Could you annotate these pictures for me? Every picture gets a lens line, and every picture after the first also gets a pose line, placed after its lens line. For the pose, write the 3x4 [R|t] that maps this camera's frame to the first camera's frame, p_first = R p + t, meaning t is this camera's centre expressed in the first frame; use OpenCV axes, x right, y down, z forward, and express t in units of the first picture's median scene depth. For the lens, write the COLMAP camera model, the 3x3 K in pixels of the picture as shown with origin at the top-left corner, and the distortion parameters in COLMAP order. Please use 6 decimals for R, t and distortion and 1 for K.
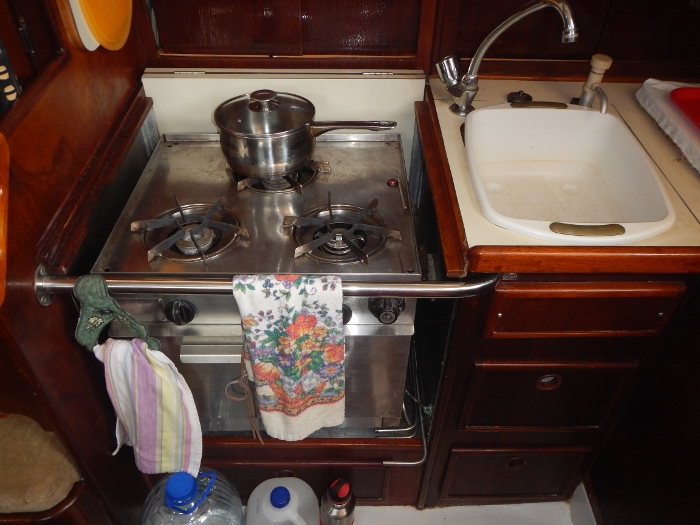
lens RADIAL K [[572.1, 0, 350.0], [0, 572.1, 262.5], [0, 0, 1]] dist [-0.003835, 0.000425]
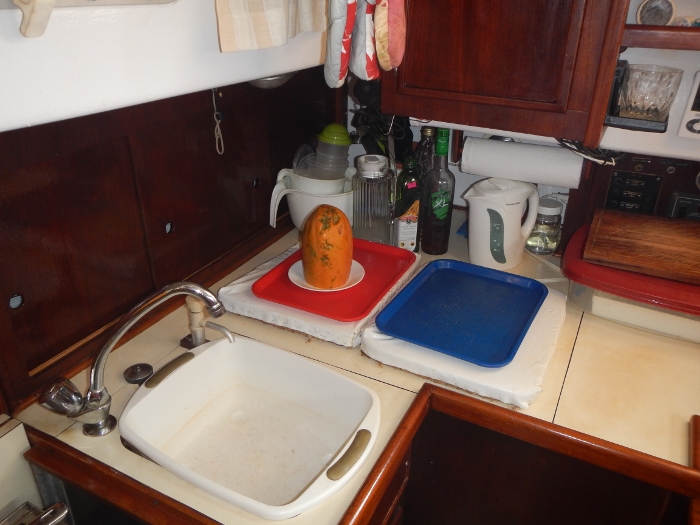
lens RADIAL K [[572.1, 0, 350.0], [0, 572.1, 262.5], [0, 0, 1]] dist [-0.003835, 0.000425]
pose [[0.463755, -0.427218, 0.776155, -0.181273], [0.599164, 0.796574, 0.080454, -0.318747], [-0.652636, 0.427733, 0.625388, 0.163010]]
